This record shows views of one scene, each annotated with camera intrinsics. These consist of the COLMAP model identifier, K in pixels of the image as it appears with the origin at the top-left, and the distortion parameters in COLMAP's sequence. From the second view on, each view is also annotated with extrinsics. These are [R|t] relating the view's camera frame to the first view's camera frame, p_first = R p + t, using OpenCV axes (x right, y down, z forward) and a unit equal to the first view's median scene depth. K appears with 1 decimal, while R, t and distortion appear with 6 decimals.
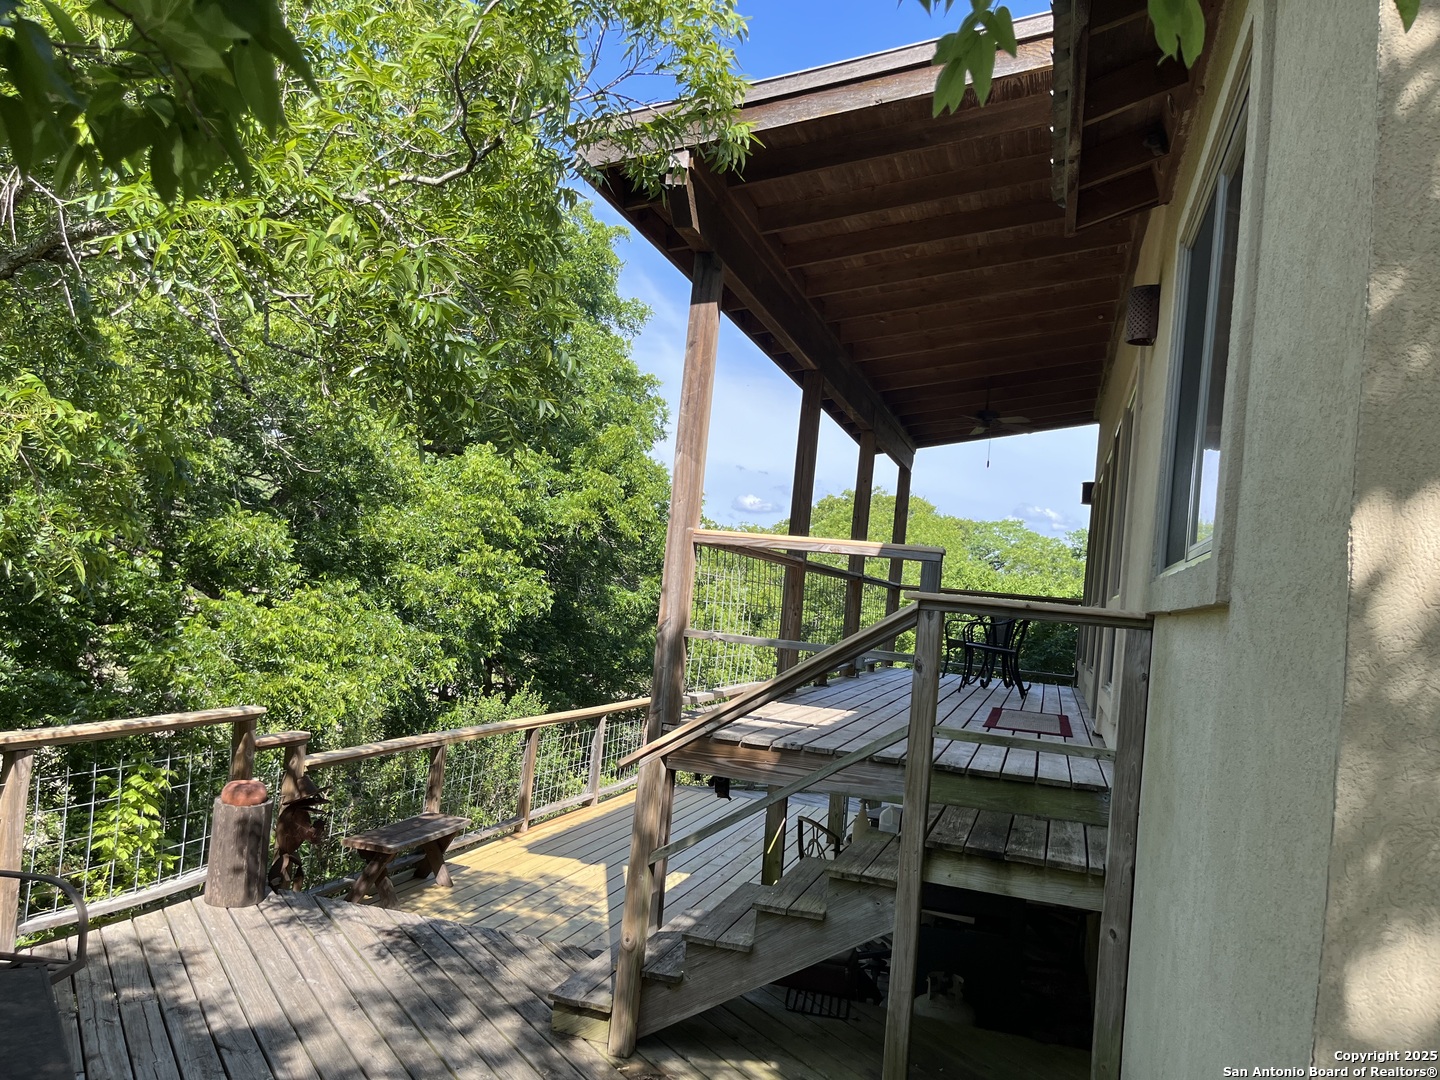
lens RADIAL K [[1079.5, 0, 720.0], [0, 1079.5, 540.0], [0, 0, 1]] dist [0.085756, 0.000430]
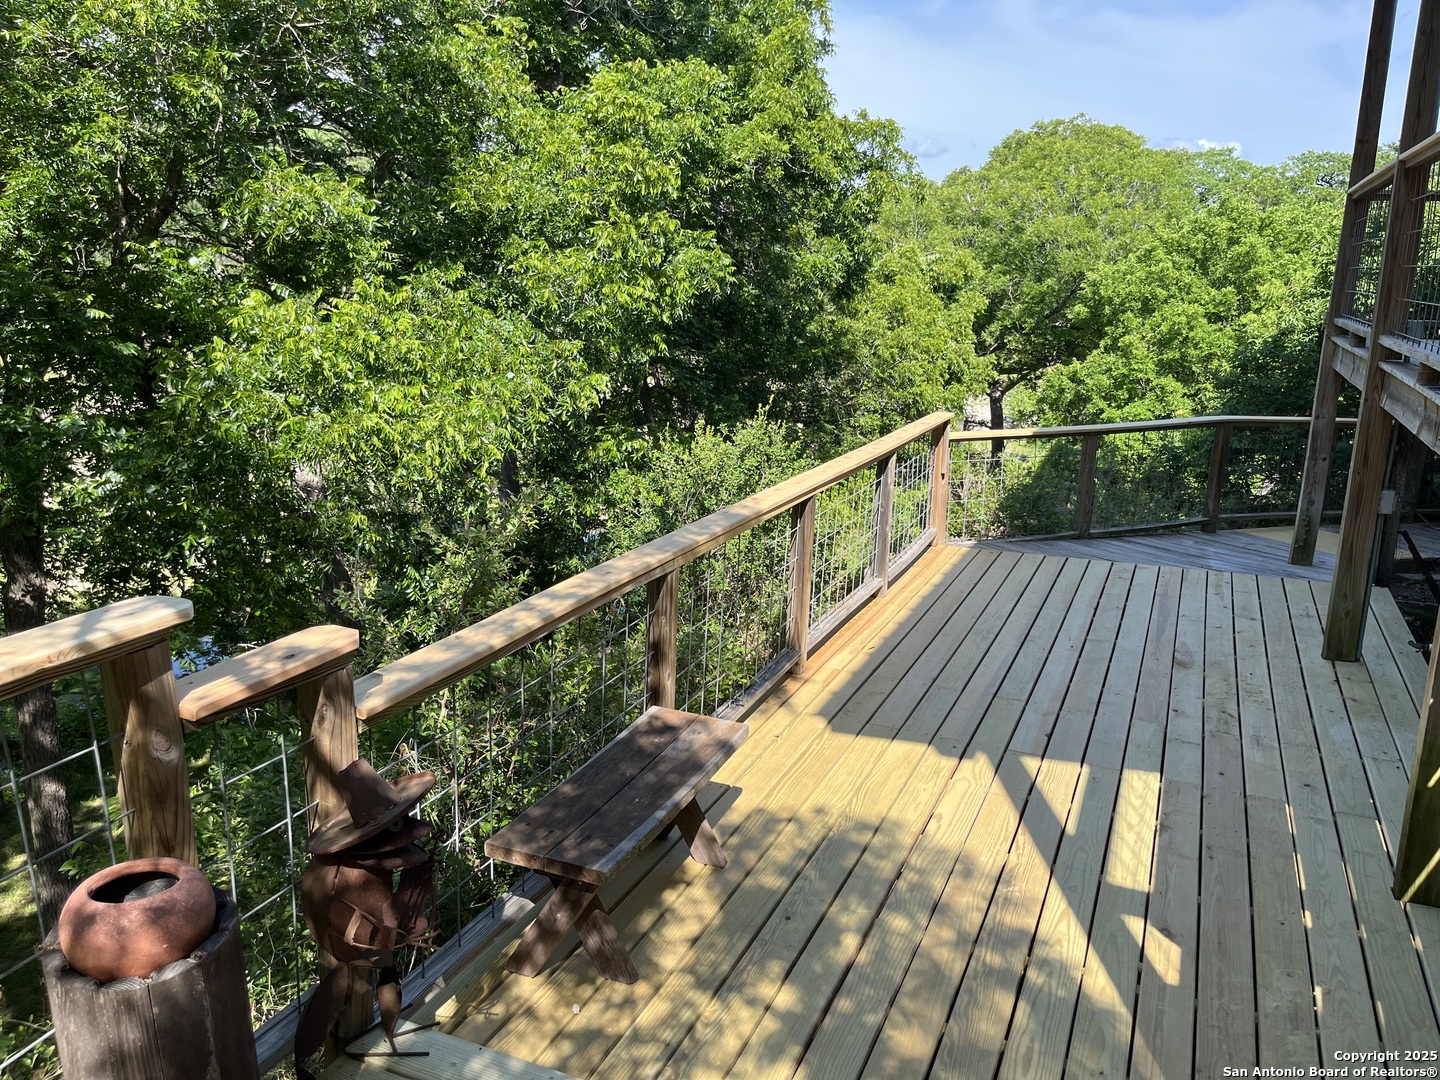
lens RADIAL K [[1091.4, 0, 720.0], [0, 1091.4, 540.0], [0, 0, 1]] dist [0.002705, 0.001153]
pose [[0.989469, -0.060424, -0.131528, -0.079850], [0.094421, 0.958185, 0.270121, 0.029037], [0.109706, -0.279695, 0.953800, 0.275984]]
